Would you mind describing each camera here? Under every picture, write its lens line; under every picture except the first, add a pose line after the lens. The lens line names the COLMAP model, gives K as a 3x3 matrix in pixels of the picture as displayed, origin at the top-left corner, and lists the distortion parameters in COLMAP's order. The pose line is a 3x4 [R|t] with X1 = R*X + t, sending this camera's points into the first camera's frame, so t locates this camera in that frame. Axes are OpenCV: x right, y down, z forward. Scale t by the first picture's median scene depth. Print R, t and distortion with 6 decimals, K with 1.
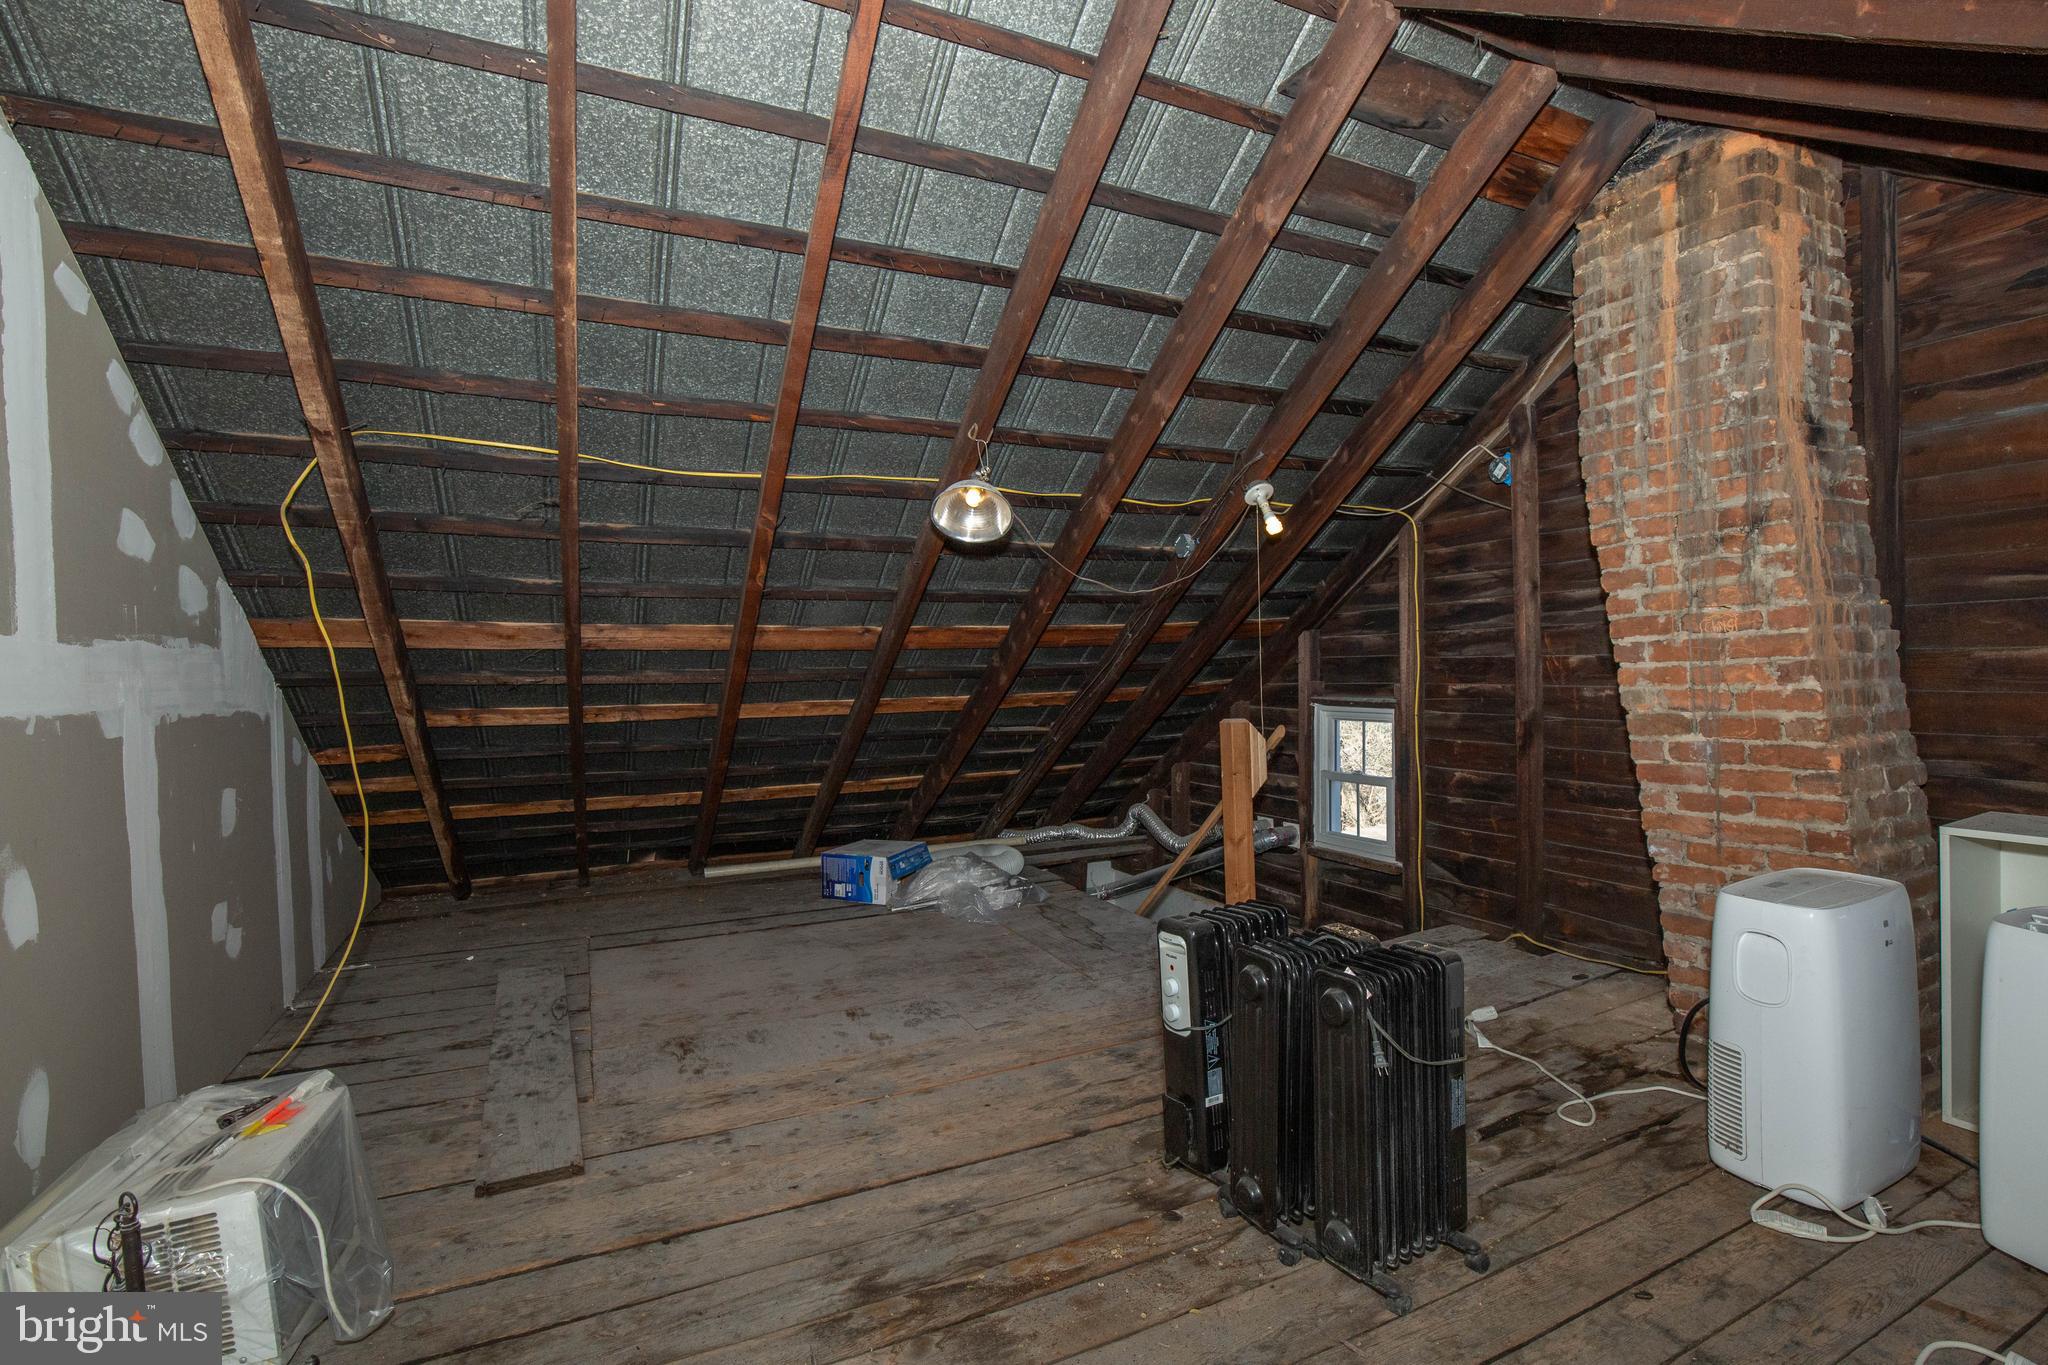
lens RADIAL K [[973.2, 0, 1045.1], [0, 973.2, 671.7], [0, 0, 1]] dist [-0.038465, 0.007854]
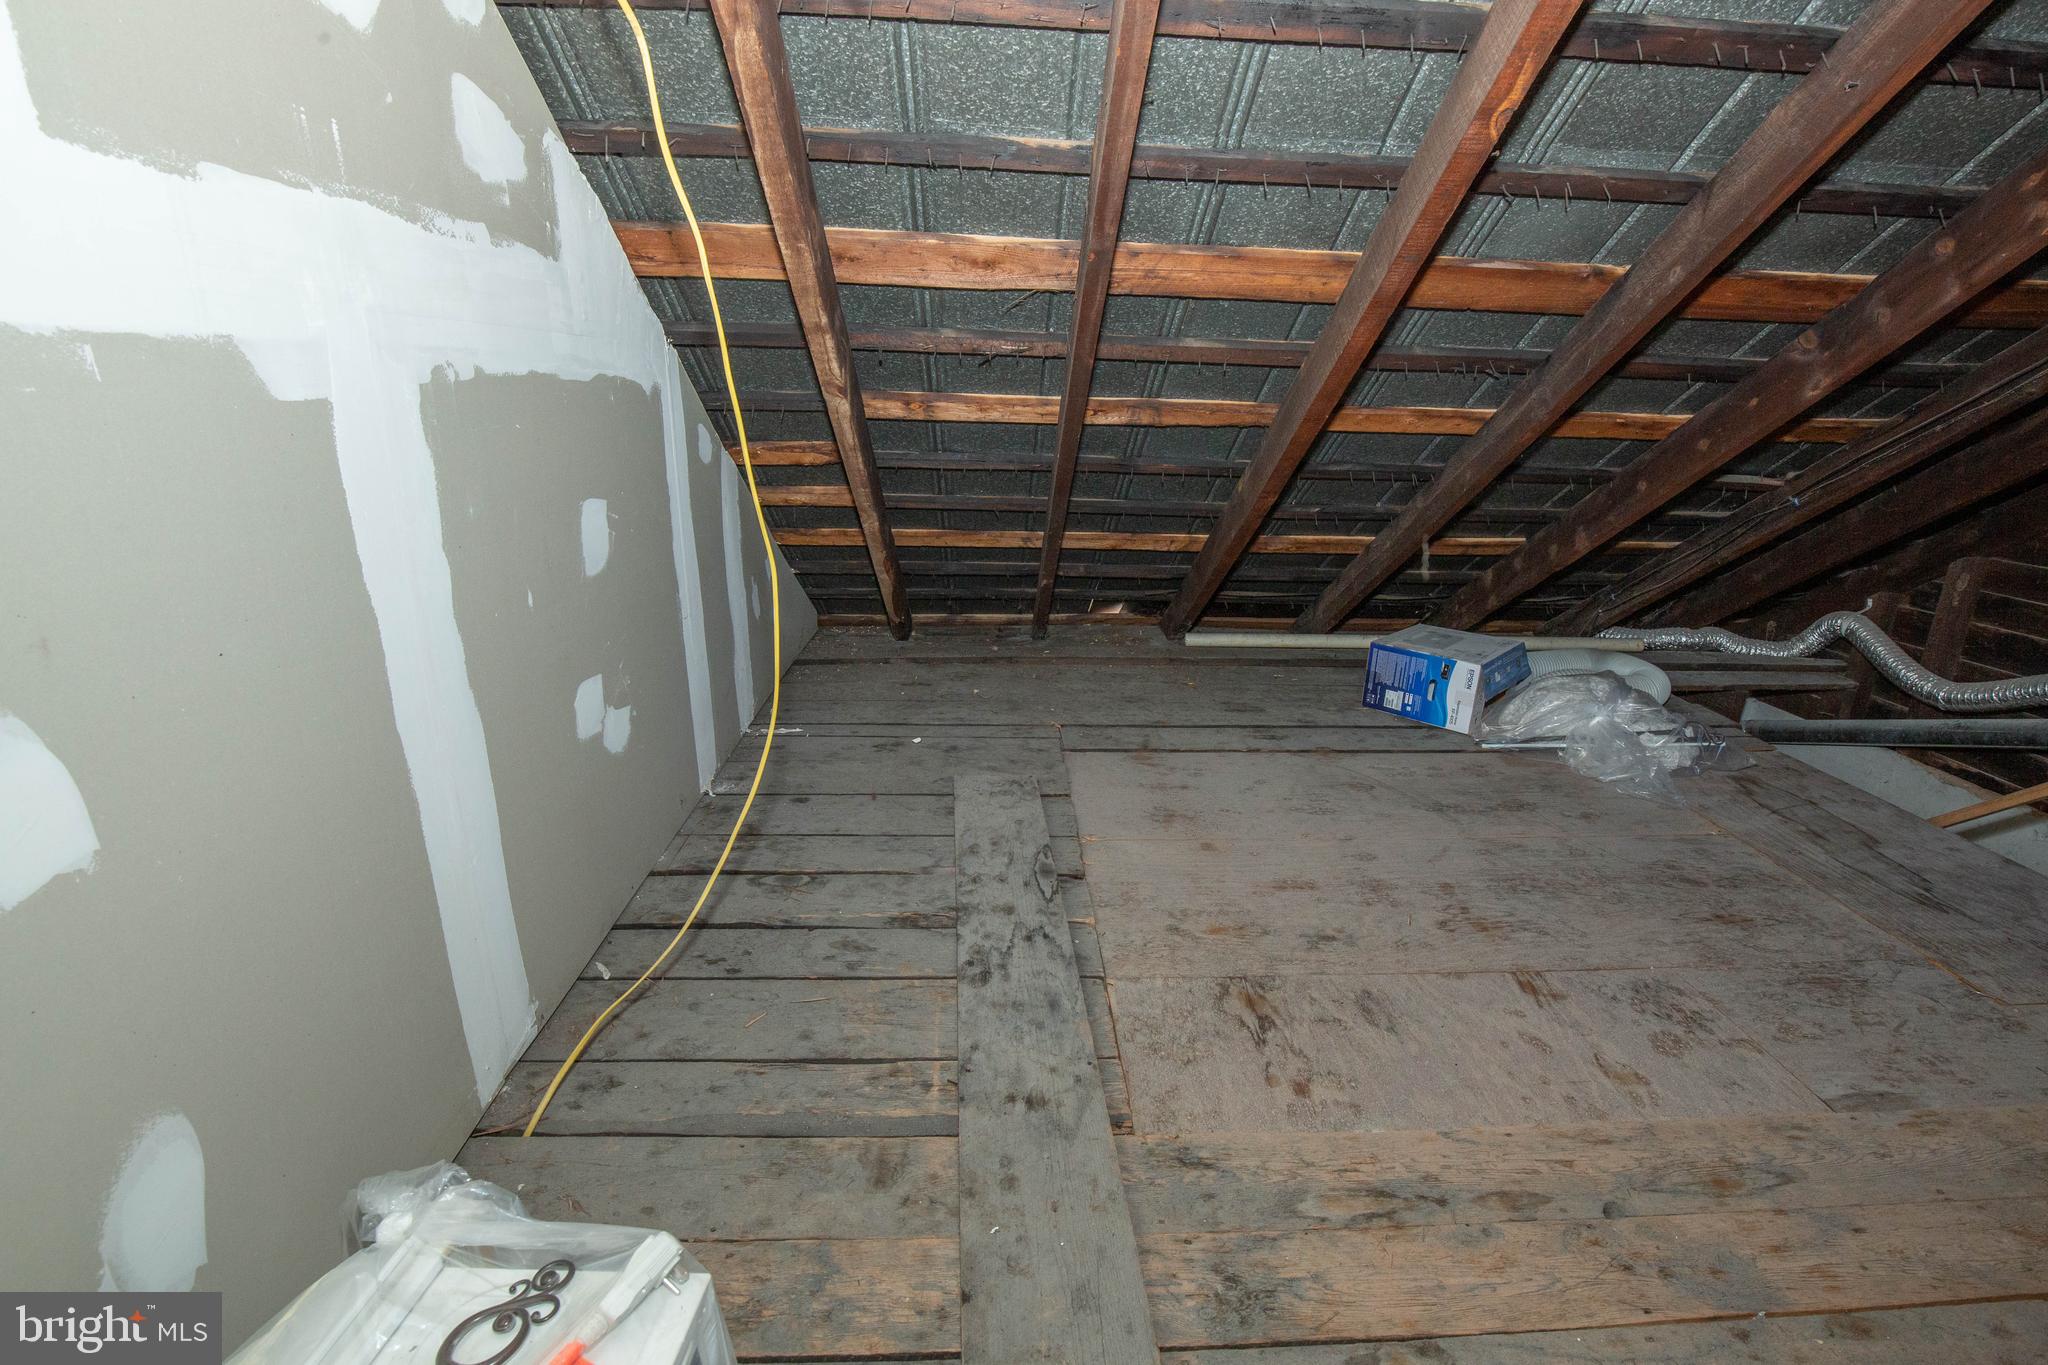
lens RADIAL K [[973.2, 0, 1021.7], [0, 973.2, 685.0], [0, 0, 1]] dist [-0.038465, 0.007854]
pose [[0.913999, 0.153796, -0.375436, -0.255938], [-0.037158, 0.953209, 0.300020, 0.028297], [0.404011, -0.260267, 0.876947, 0.392733]]
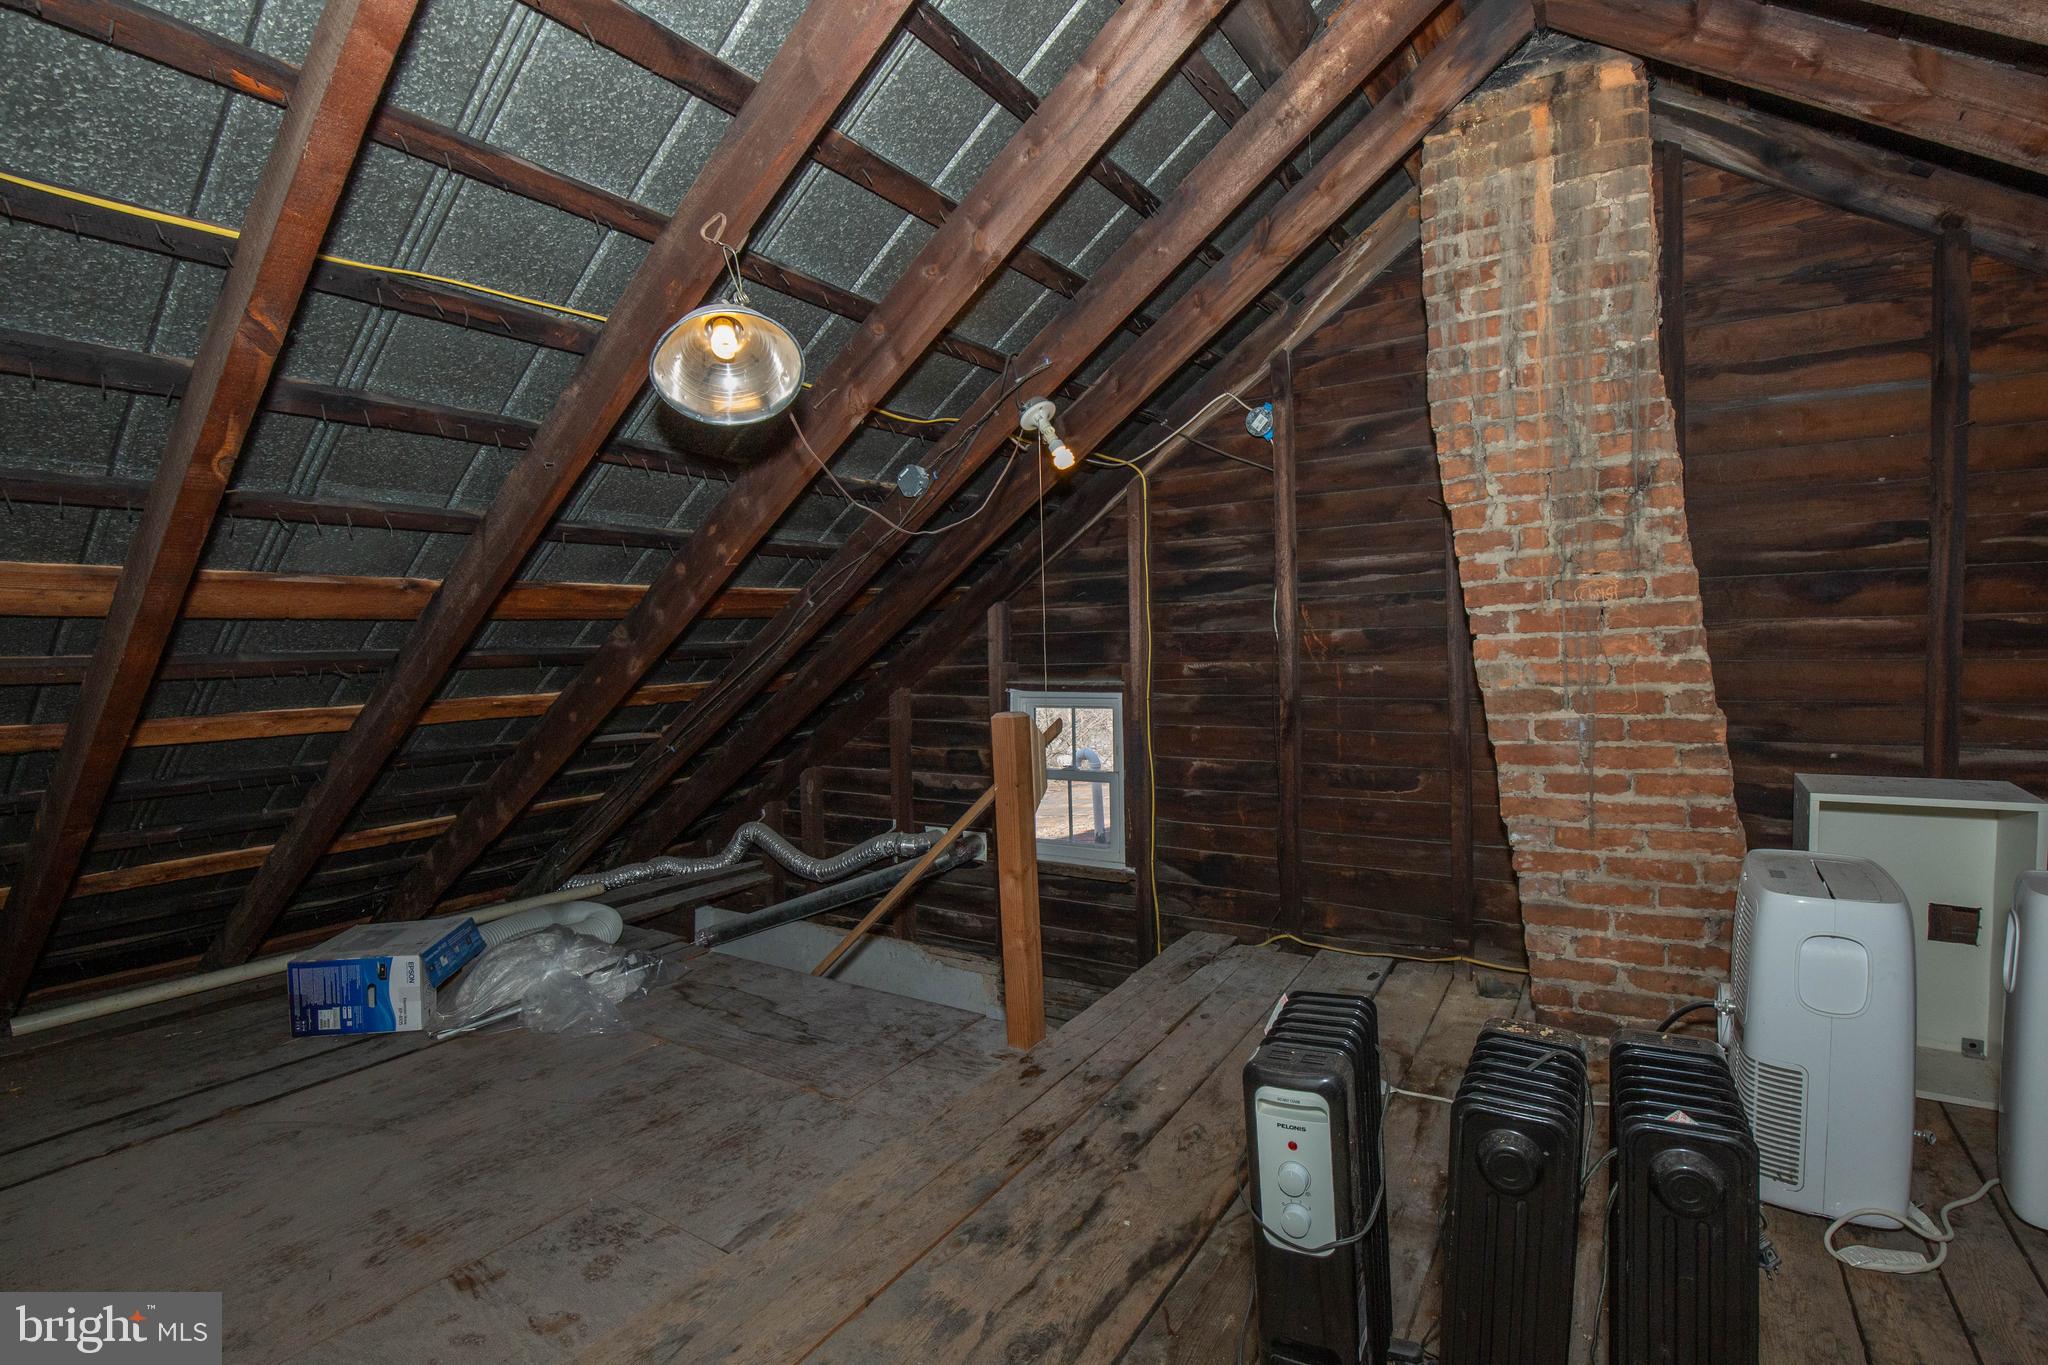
lens RADIAL K [[973.2, 0, 1056.3], [0, 973.2, 682.7], [0, 0, 1]] dist [-0.038465, 0.007854]
pose [[0.852962, -0.025938, 0.521328, -0.166245], [0.011890, 0.999471, 0.030275, 0.002901], [-0.521837, -0.019625, 0.852819, 0.335923]]
